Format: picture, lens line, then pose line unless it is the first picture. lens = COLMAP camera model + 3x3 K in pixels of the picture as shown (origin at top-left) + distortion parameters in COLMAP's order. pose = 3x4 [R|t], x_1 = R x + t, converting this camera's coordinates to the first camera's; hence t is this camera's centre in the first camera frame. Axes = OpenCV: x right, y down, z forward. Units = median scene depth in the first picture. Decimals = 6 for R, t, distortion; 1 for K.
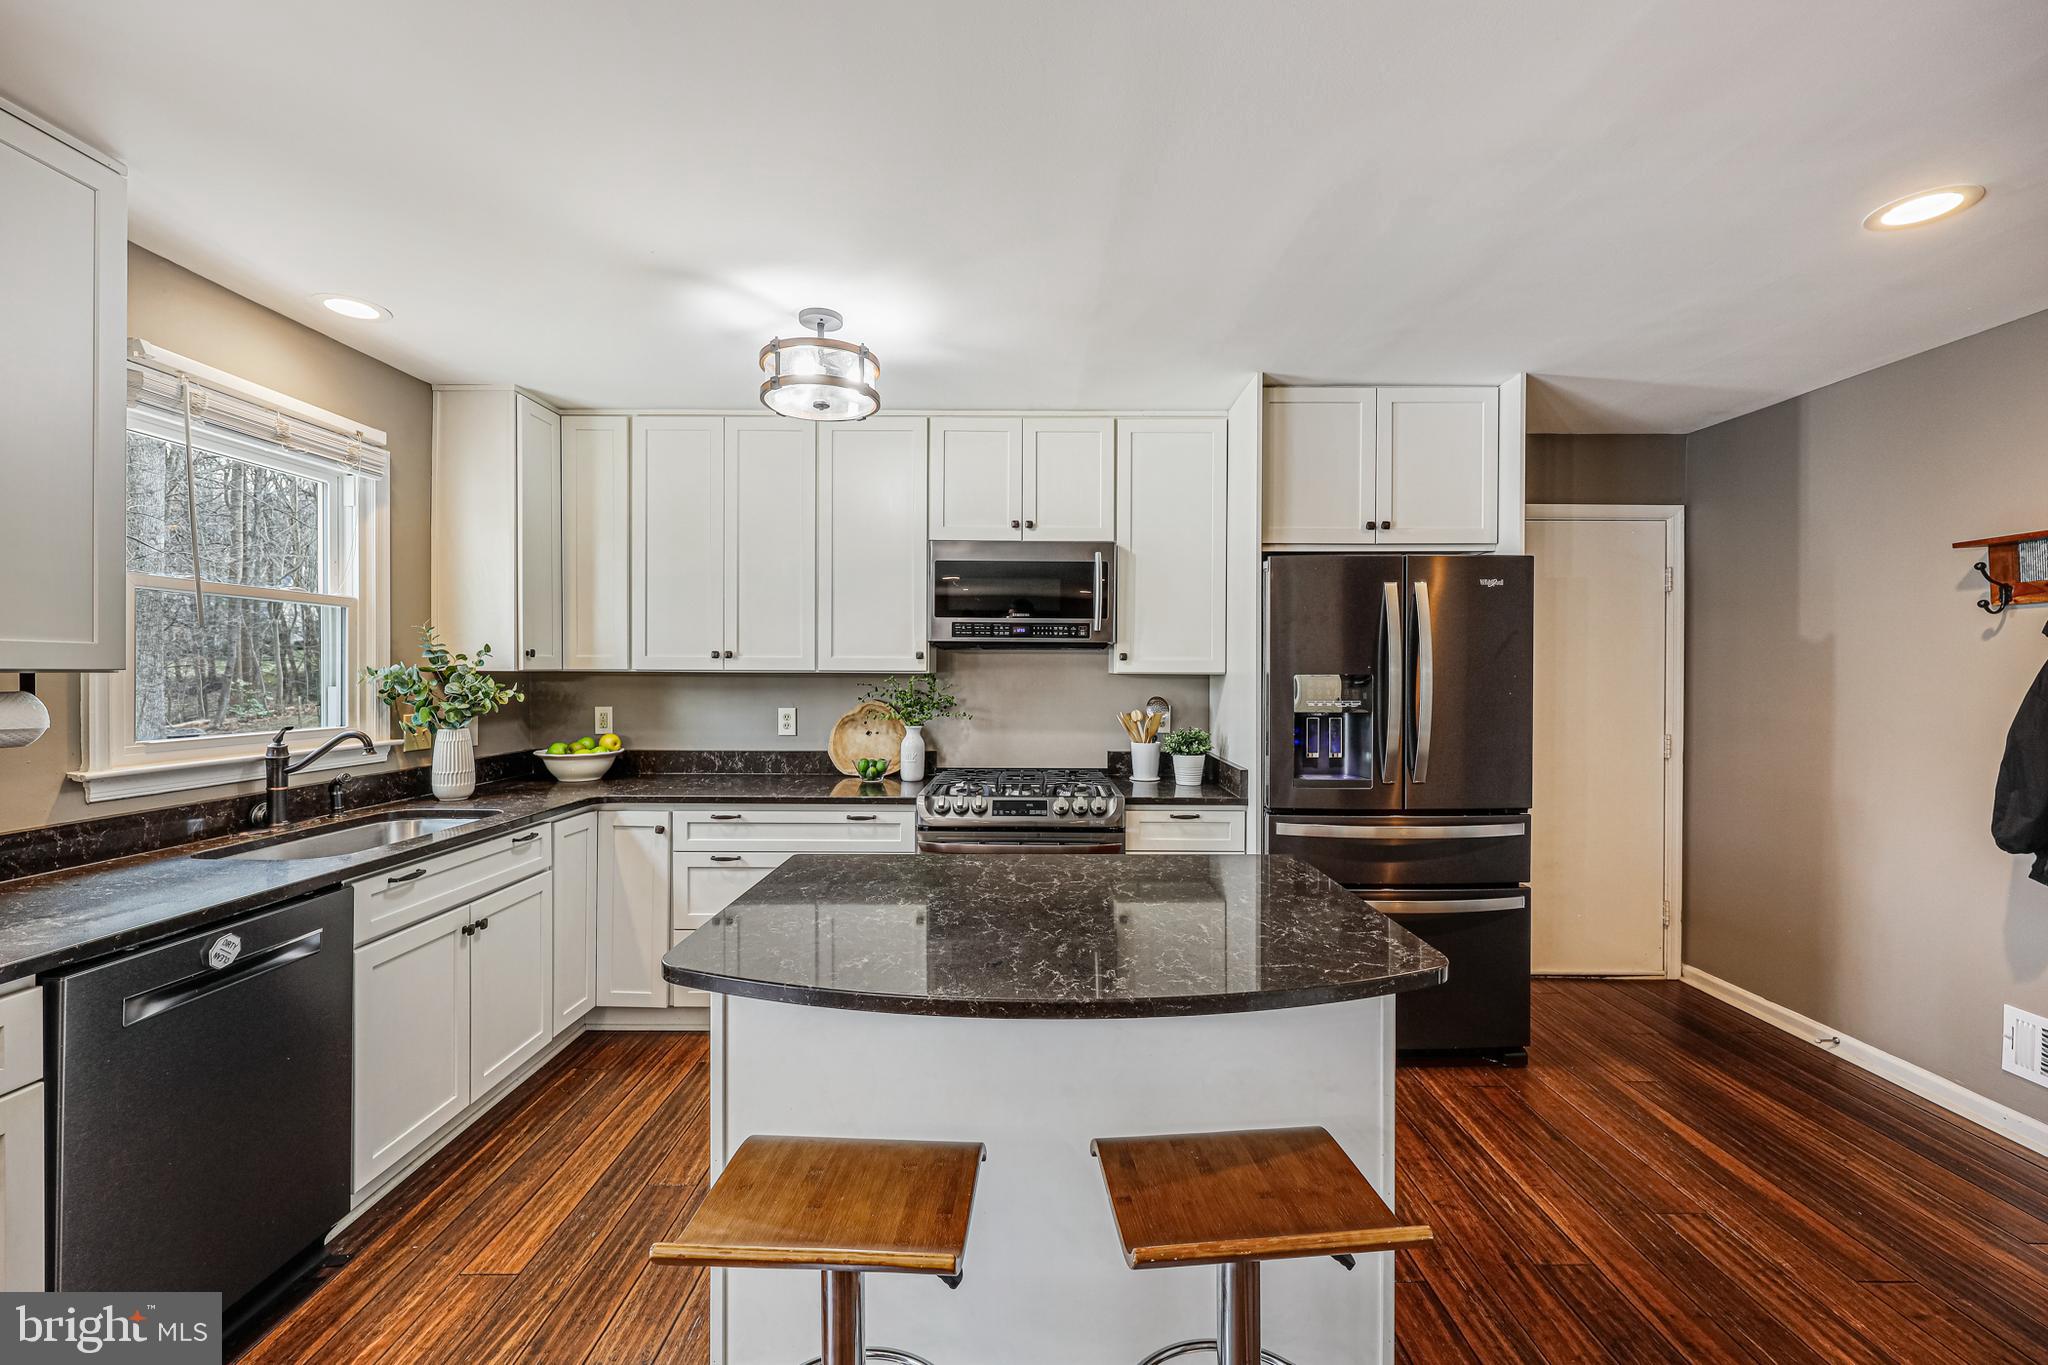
lens RADIAL K [[832.6, 0, 1023.1], [0, 832.6, 678.5], [0, 0, 1]] dist [0.001297, 0.000704]
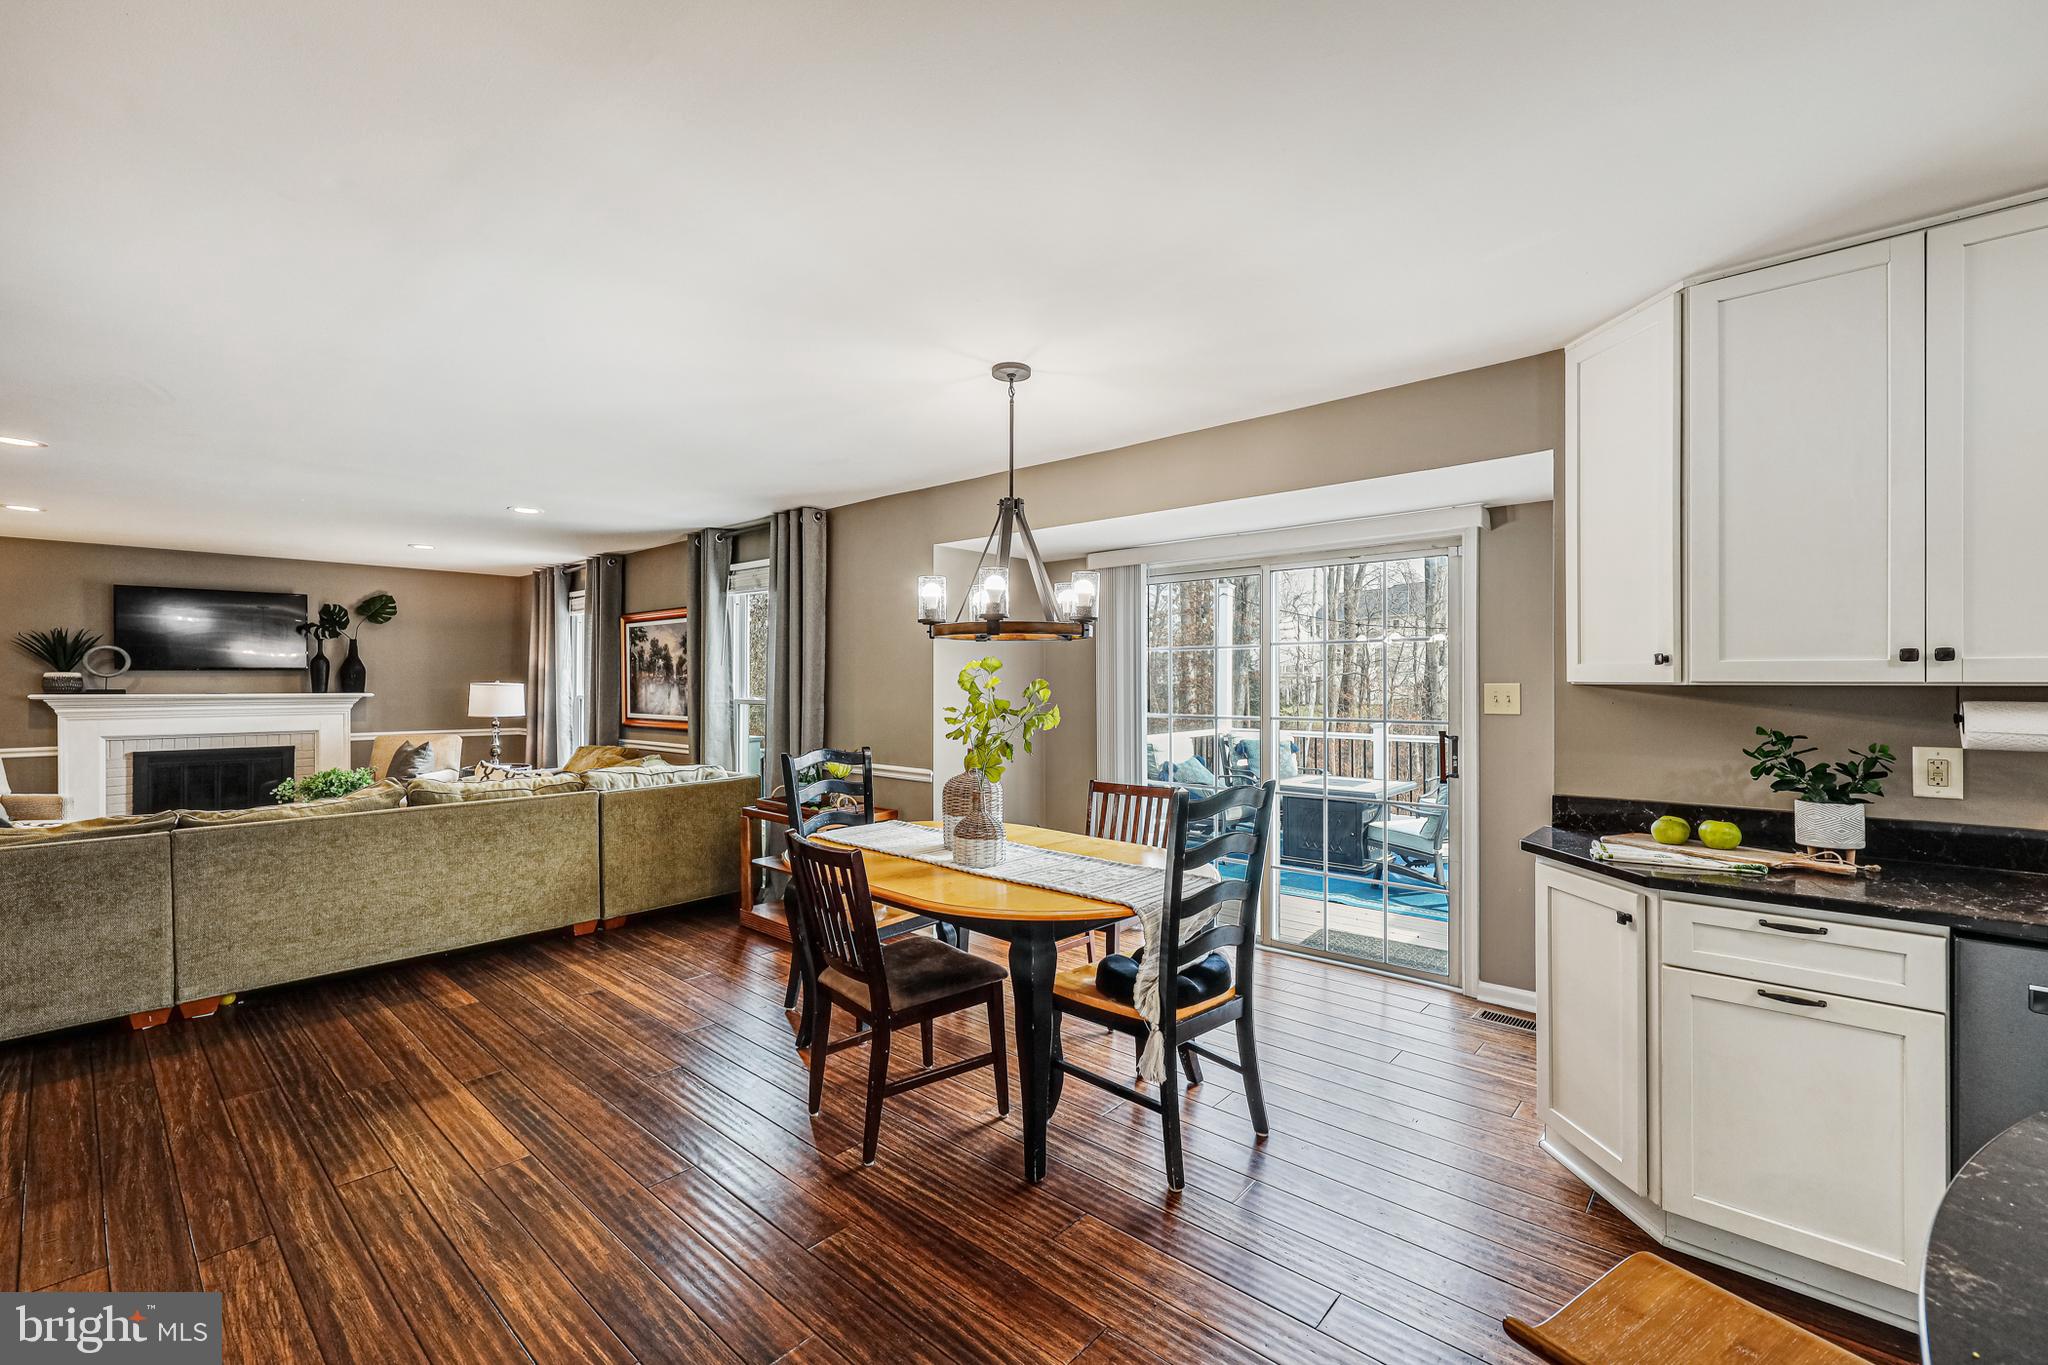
lens RADIAL K [[832.6, 0, 1037.0], [0, 832.6, 679.4], [0, 0, 1]] dist [0.001297, 0.000704]
pose [[-0.643917, -0.005923, -0.765072, 0.305758], [-0.005799, 0.999979, -0.002861, -0.004493], [0.765073, 0.002594, -0.643938, 0.621704]]
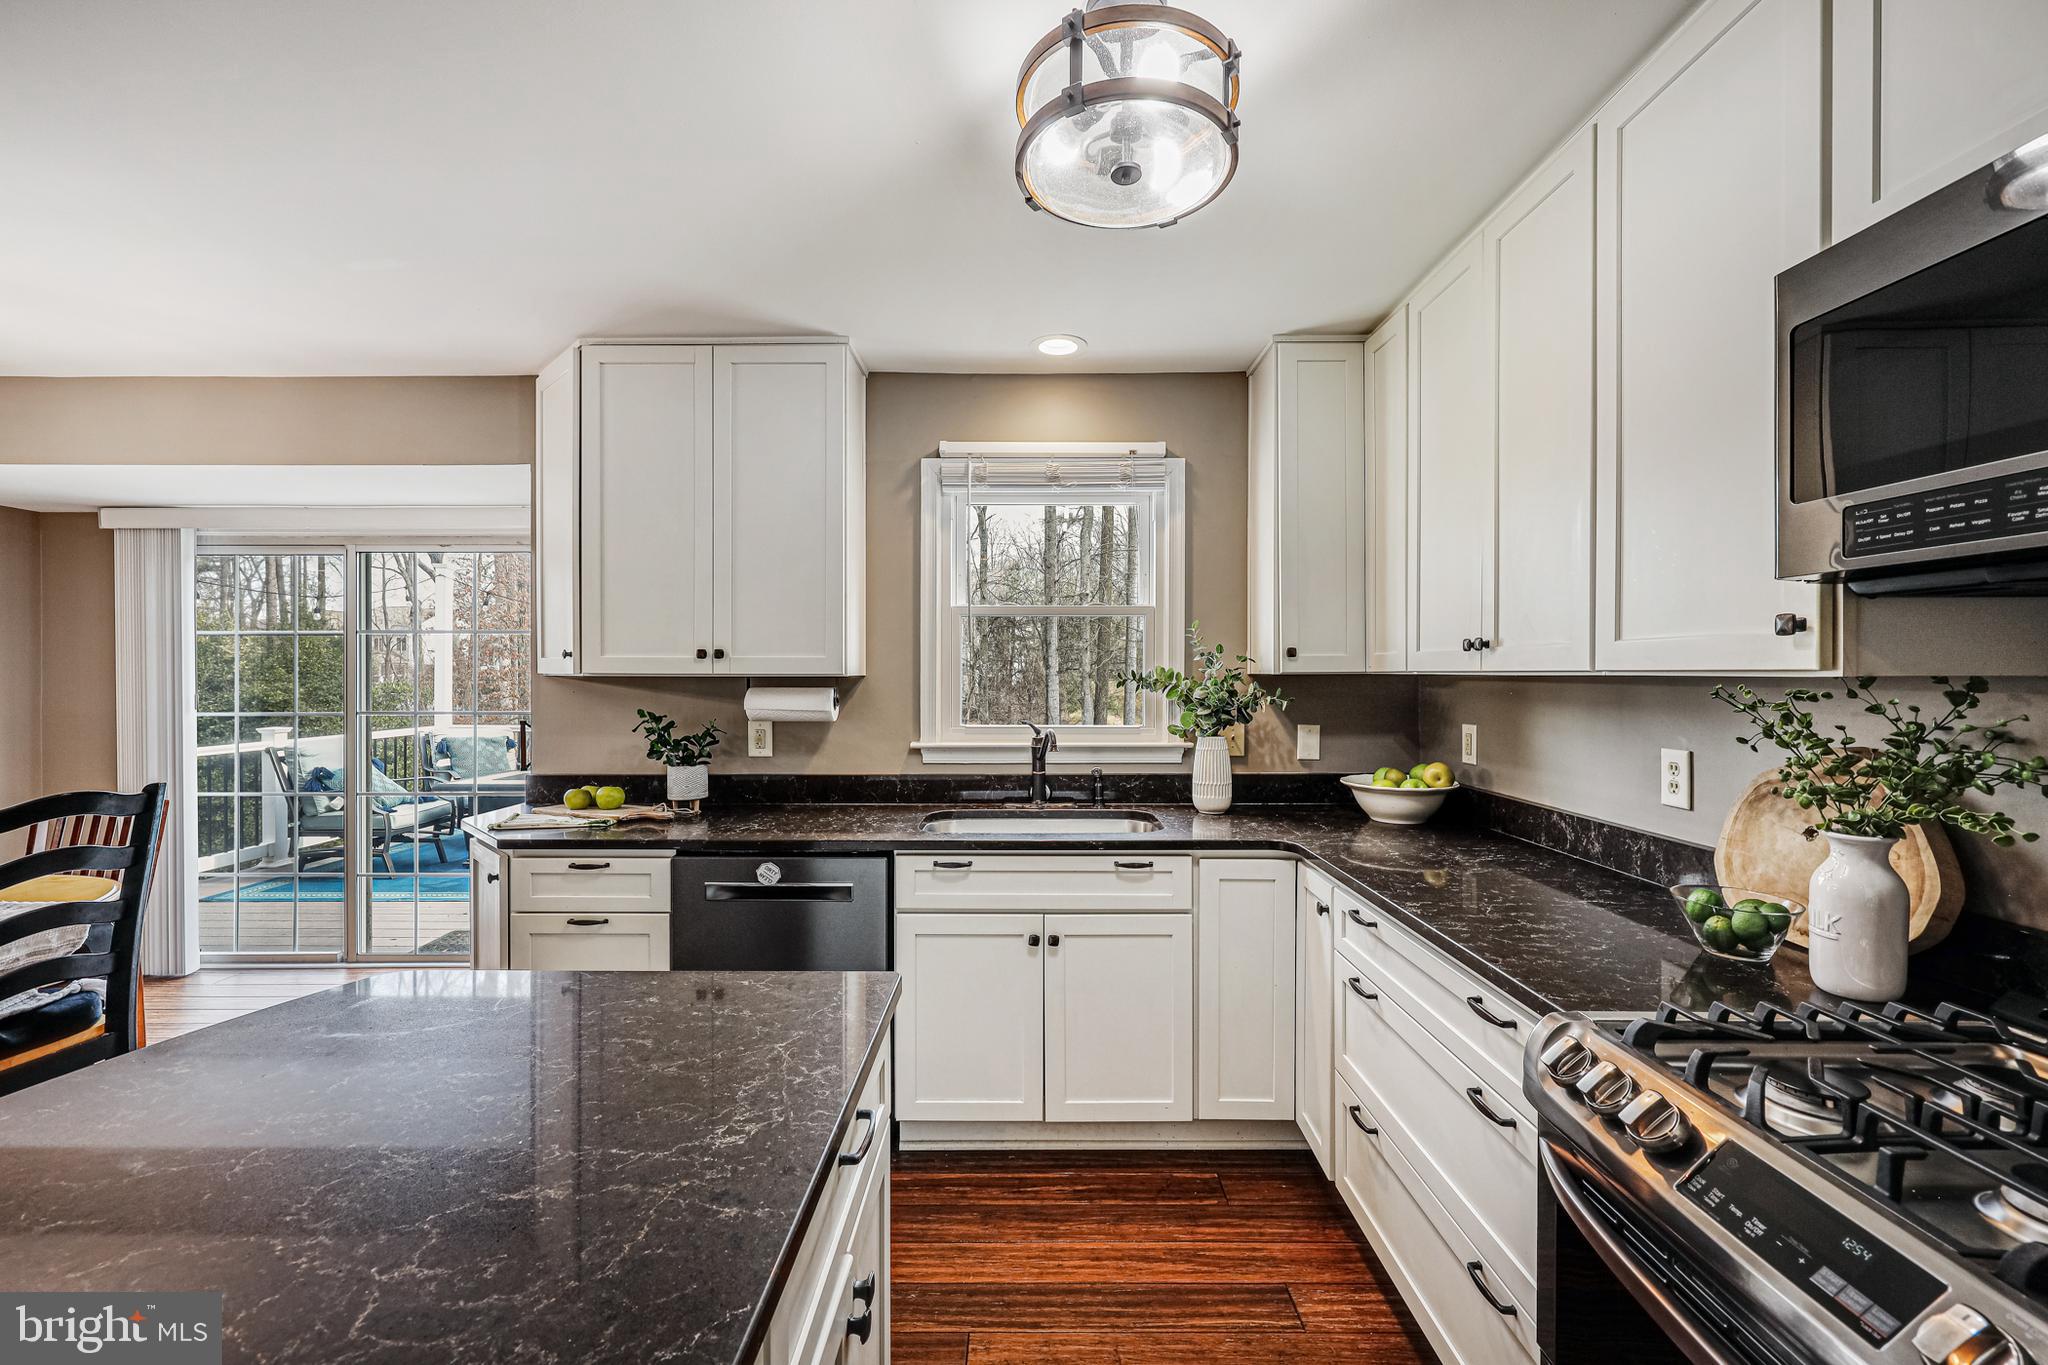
lens RADIAL K [[832.6, 0, 1021.5], [0, 832.6, 681.1], [0, 0, 1]] dist [0.001297, 0.000704]
pose [[-0.002481, 0.004936, -0.999985, 0.276476], [-0.005521, 0.999973, 0.004950, -0.005679], [0.999982, 0.005534, -0.002453, 0.885119]]
